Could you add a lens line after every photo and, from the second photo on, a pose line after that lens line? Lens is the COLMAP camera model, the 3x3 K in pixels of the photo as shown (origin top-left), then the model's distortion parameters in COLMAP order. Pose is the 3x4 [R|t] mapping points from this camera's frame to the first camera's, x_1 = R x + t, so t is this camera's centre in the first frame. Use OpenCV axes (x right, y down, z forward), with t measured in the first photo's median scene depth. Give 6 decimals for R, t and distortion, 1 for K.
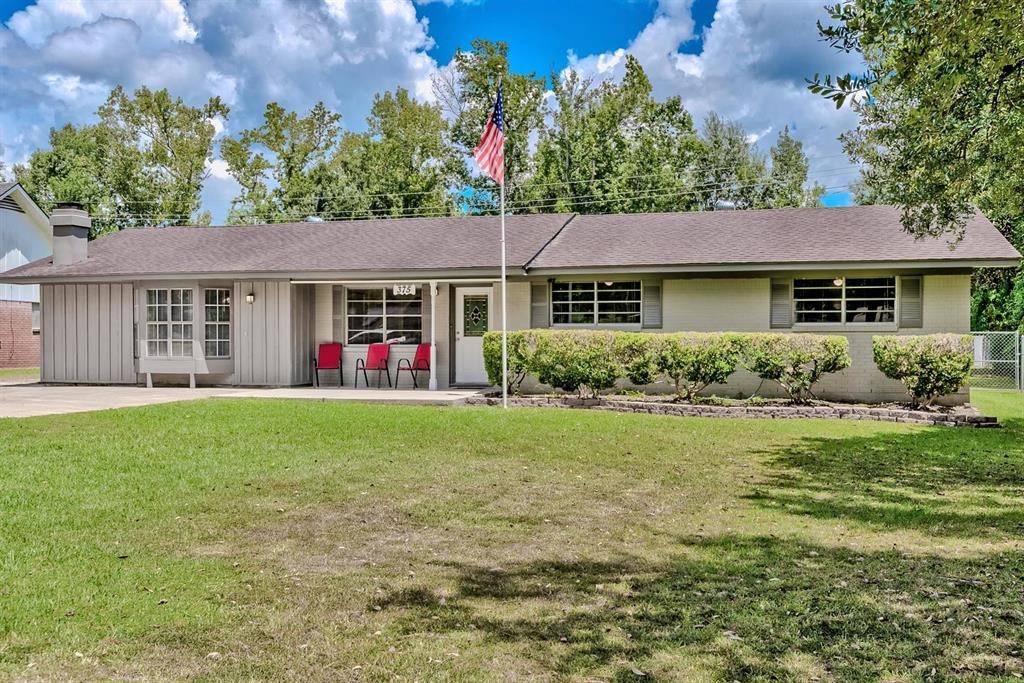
lens RADIAL K [[997.7, 0, 512.0], [0, 997.7, 341.5], [0, 0, 1]] dist [0.014339, 0.009706]
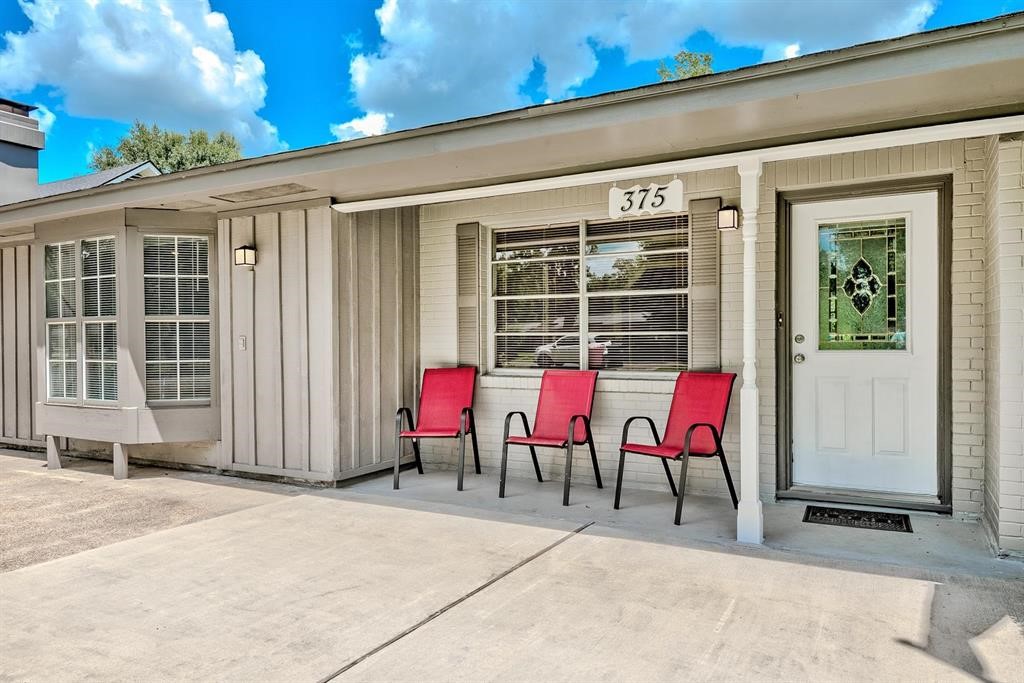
lens RADIAL K [[730.2, 0, 481.3], [0, 730.2, 341.5], [0, 0, 1]] dist [0.024176, 0.000366]
pose [[0.960260, -0.005400, -0.279056, -0.089704], [0.005277, 0.999985, -0.001191, -0.008196], [0.279059, -0.000329, 0.960274, 0.741115]]
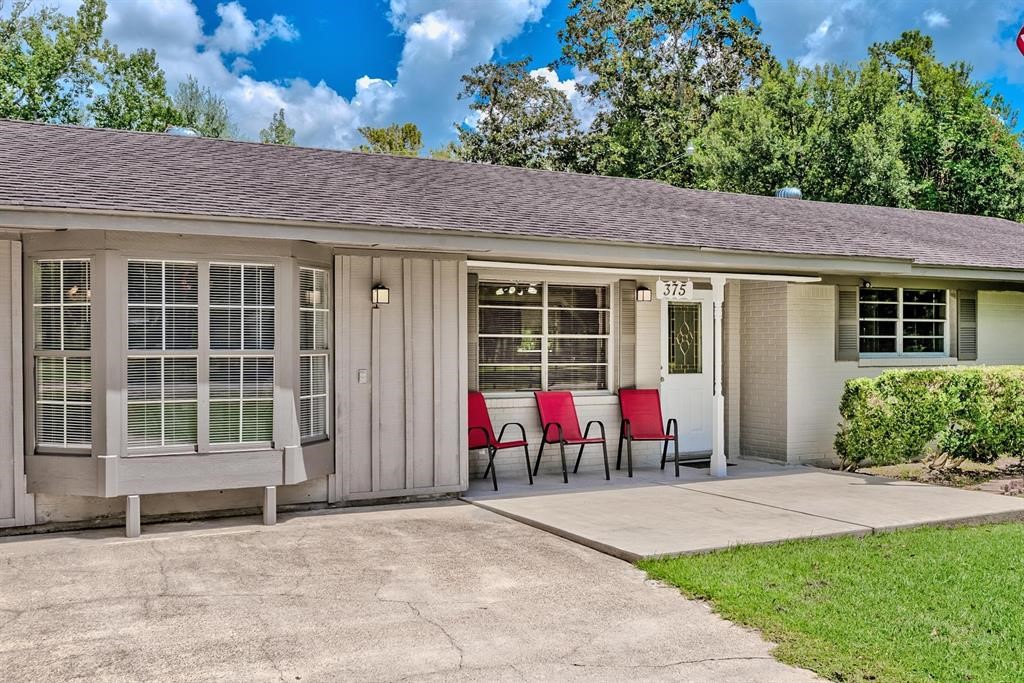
lens RADIAL K [[997.7, 0, 512.0], [0, 997.7, 341.5], [0, 0, 1]] dist [0.014339, 0.009706]
pose [[0.728148, 0.002678, 0.685415, -0.510173], [0.001941, 0.999980, -0.005969, -0.020552], [-0.685417, 0.005676, 0.728128, 0.647455]]
